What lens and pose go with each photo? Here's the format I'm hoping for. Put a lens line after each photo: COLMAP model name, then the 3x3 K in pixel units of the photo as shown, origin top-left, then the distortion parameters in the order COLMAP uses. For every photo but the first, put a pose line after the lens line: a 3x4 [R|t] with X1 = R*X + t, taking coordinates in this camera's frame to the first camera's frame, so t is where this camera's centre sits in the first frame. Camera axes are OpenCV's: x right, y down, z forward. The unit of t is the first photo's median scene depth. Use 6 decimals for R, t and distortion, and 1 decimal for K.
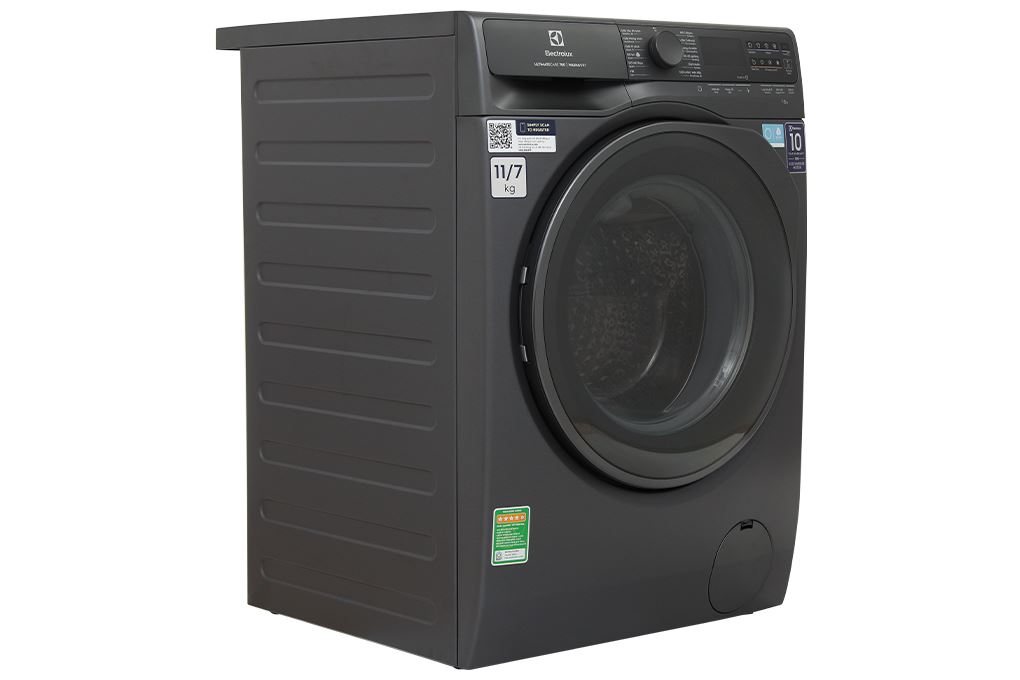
lens RADIAL K [[2040.9, 0, 510.0], [0, 2040.9, 348.8], [0, 0, 1]] dist [0.251801, 0.000000]
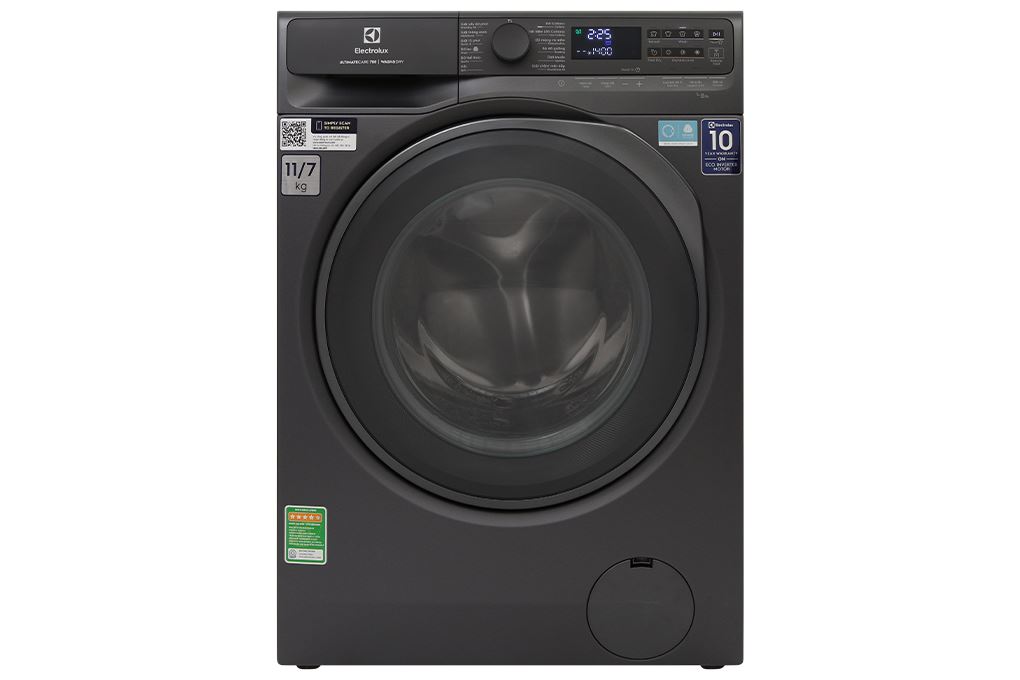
lens RADIAL K [[2040.9, 0, 509.5], [0, 2040.9, 331.1], [0, 0, 1]] dist [0.251801, 0.000000]
pose [[0.769488, 0.046366, -0.636976, 0.705826], [-0.062113, 0.998066, -0.002384, -0.011385], [0.635634, 0.041399, 0.770880, 0.288044]]
